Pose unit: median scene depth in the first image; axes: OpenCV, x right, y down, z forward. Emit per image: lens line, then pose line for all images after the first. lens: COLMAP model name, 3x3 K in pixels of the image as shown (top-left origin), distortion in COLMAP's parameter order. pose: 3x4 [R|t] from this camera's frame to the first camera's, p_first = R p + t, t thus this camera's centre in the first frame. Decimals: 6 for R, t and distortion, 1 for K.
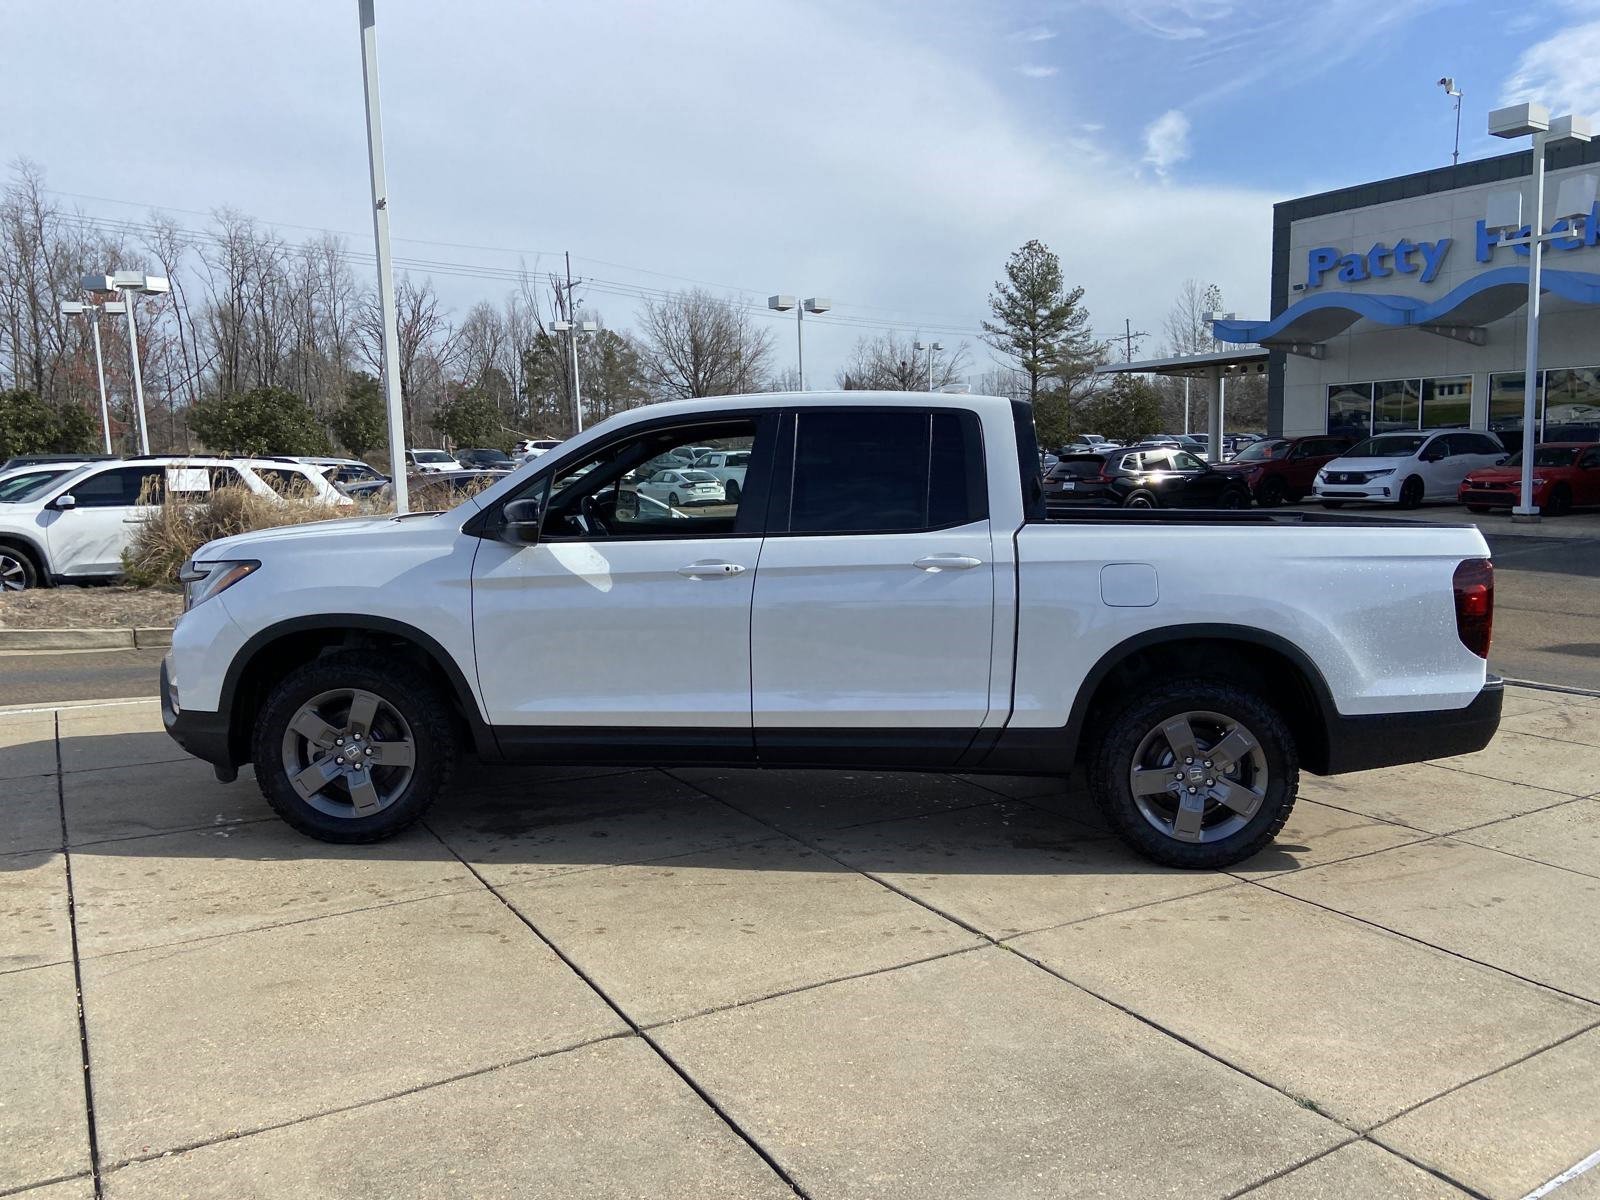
lens RADIAL K [[1195.4, 0, 781.9], [0, 1195.4, 610.6], [0, 0, 1]] dist [0.119827, -0.144665]
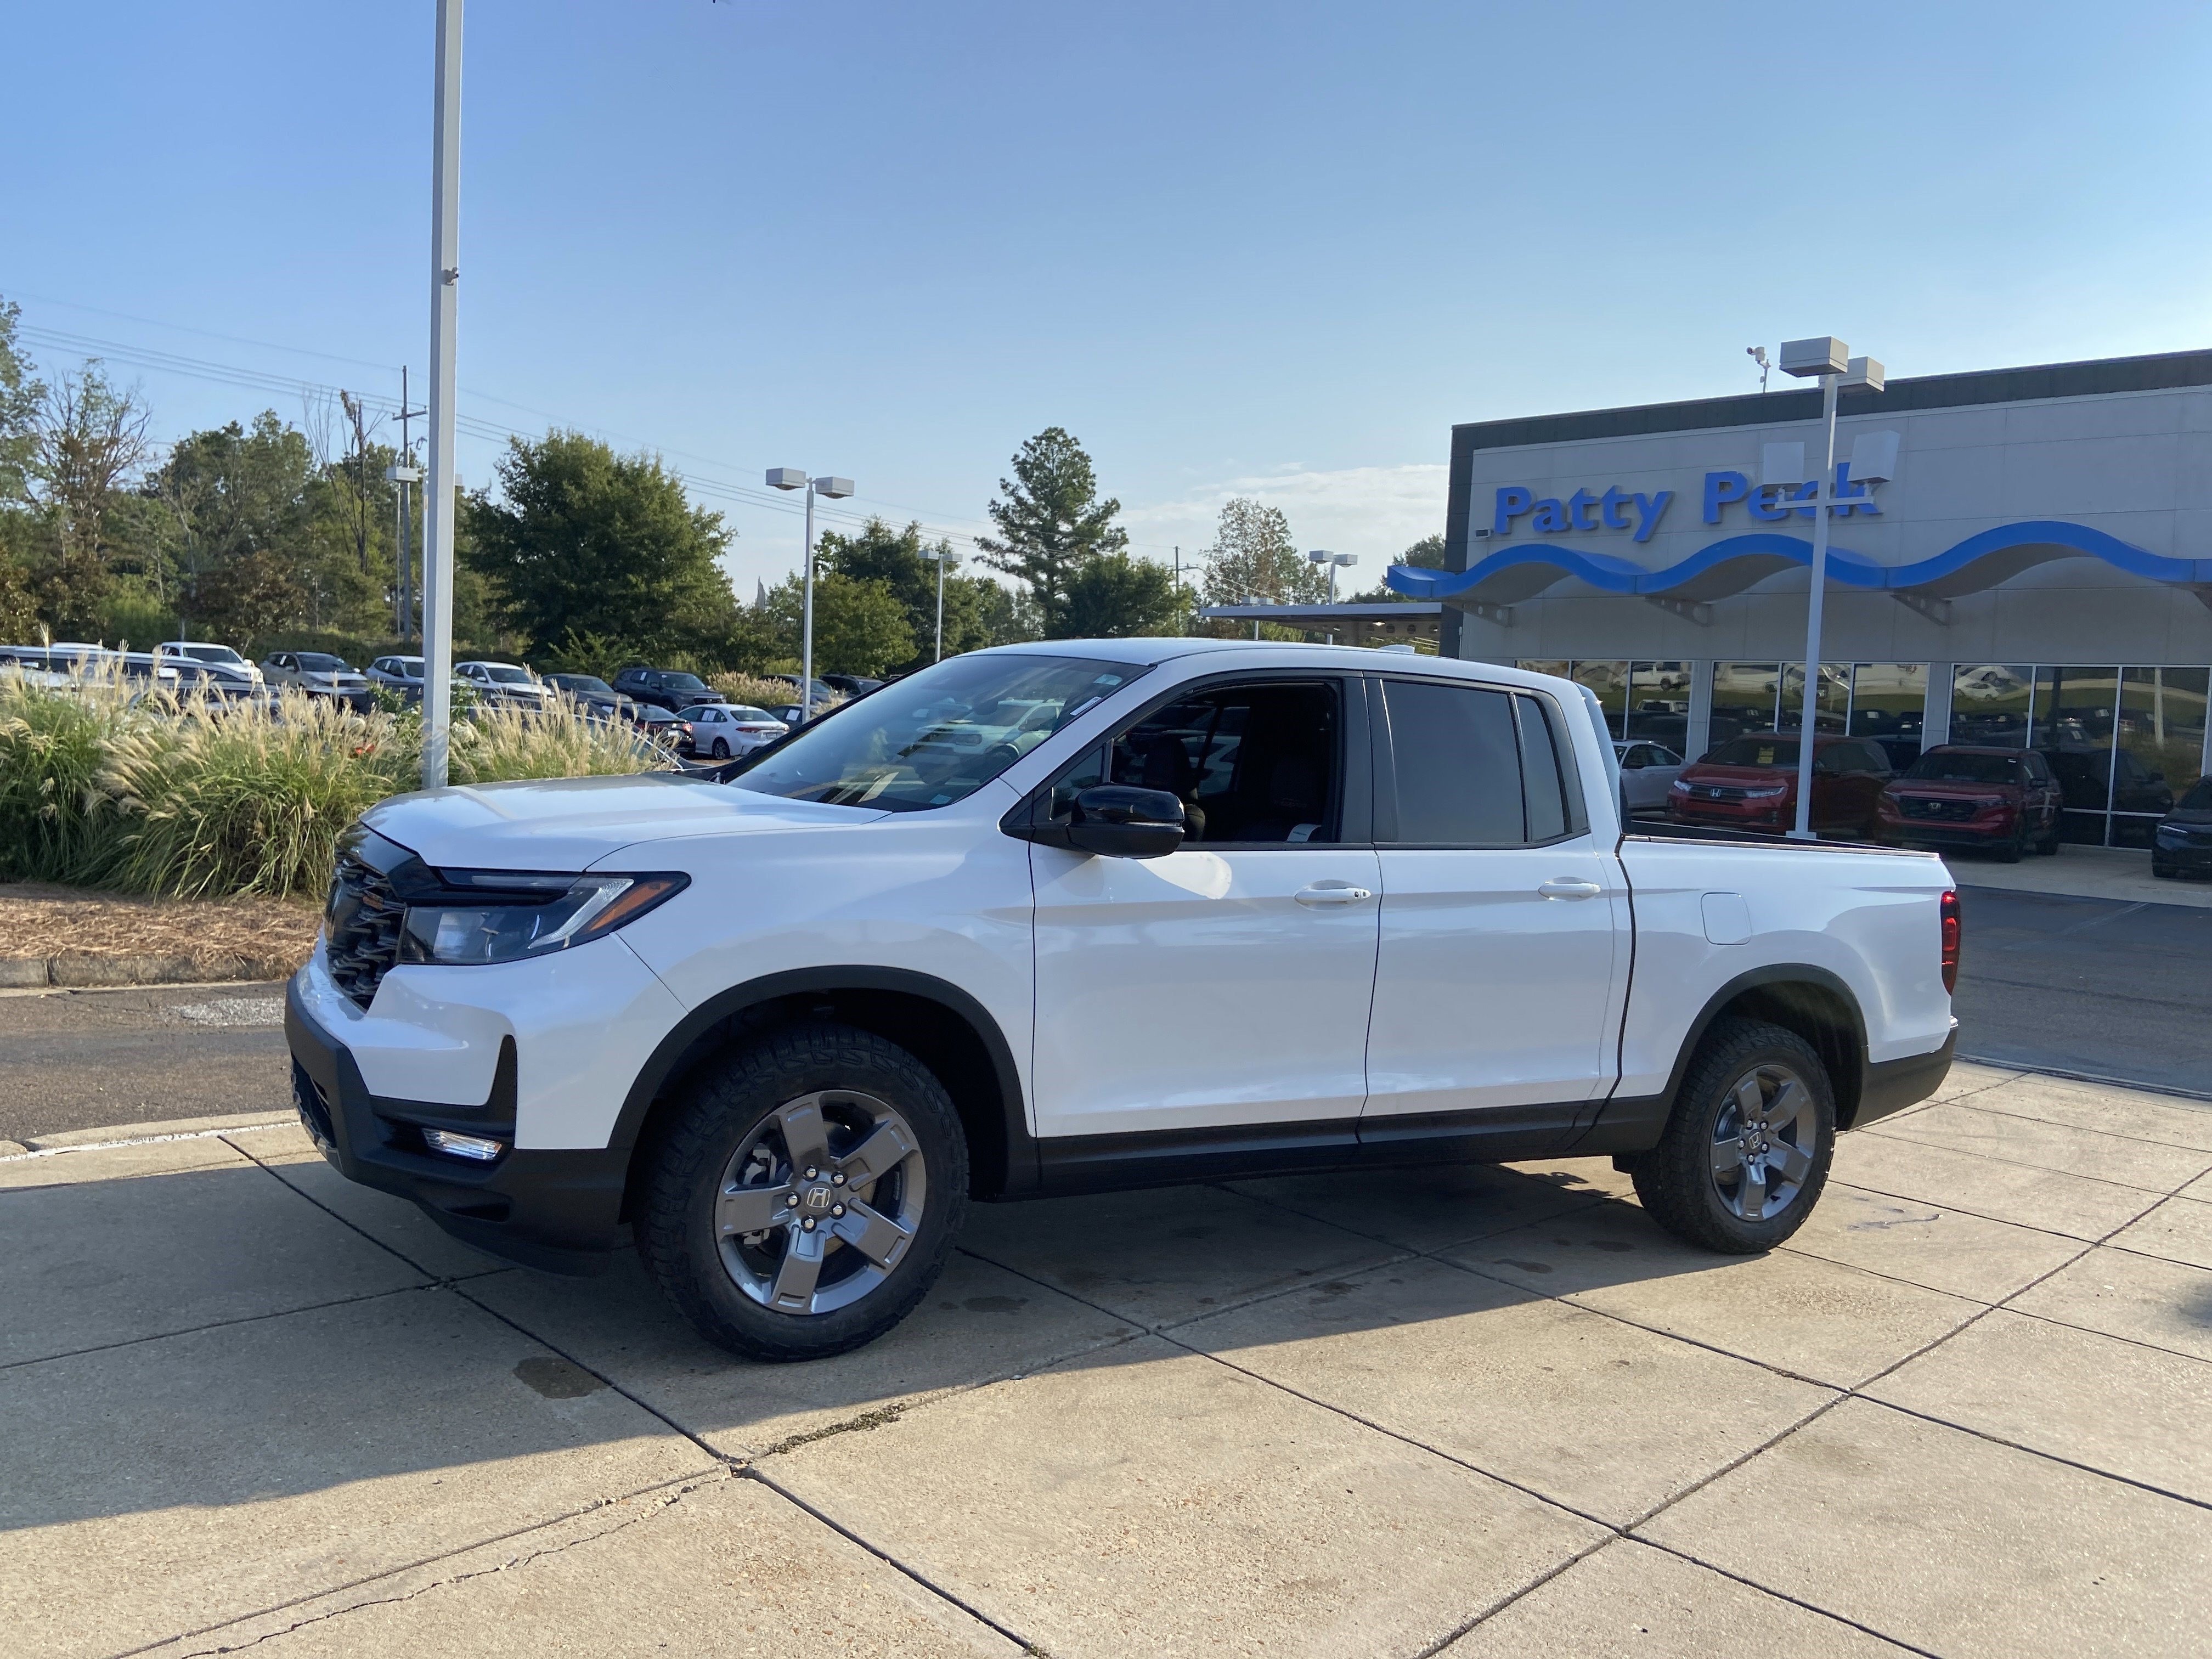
lens RADIAL K [[1660.5, 0, 1083.9], [0, 1660.5, 794.6], [0, 0, 1]] dist [0.092421, -0.082052]
pose [[0.845238, 0.038492, 0.533003, -0.697620], [-0.011685, 0.998495, -0.053578, -0.038620], [-0.534263, 0.039057, 0.844416, 0.242770]]
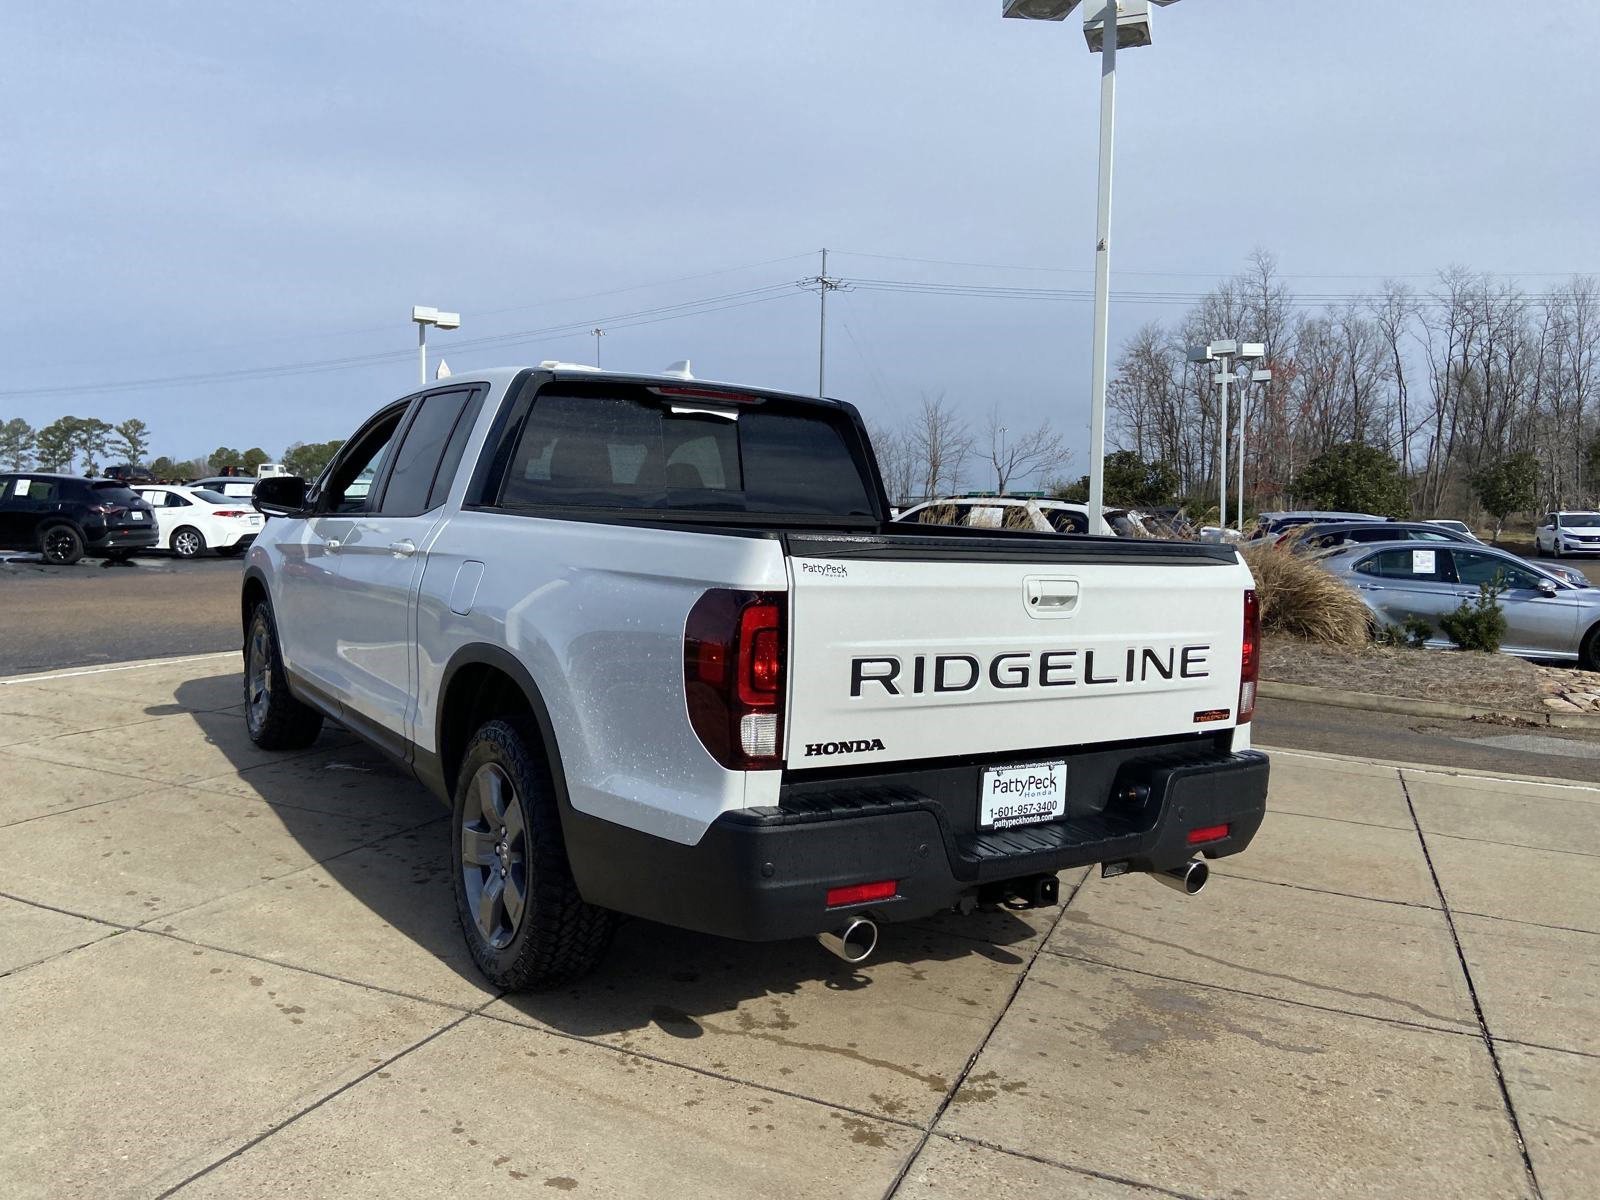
lens RADIAL K [[1195.4, 0, 781.0], [0, 1195.4, 582.1], [0, 0, 1]] dist [0.119827, -0.144665]
pose [[0.574885, 0.068775, -0.815339, 1.030605], [-0.130748, 0.991379, -0.008565, -0.043889], [0.807720, 0.111528, 0.578921, 0.691298]]
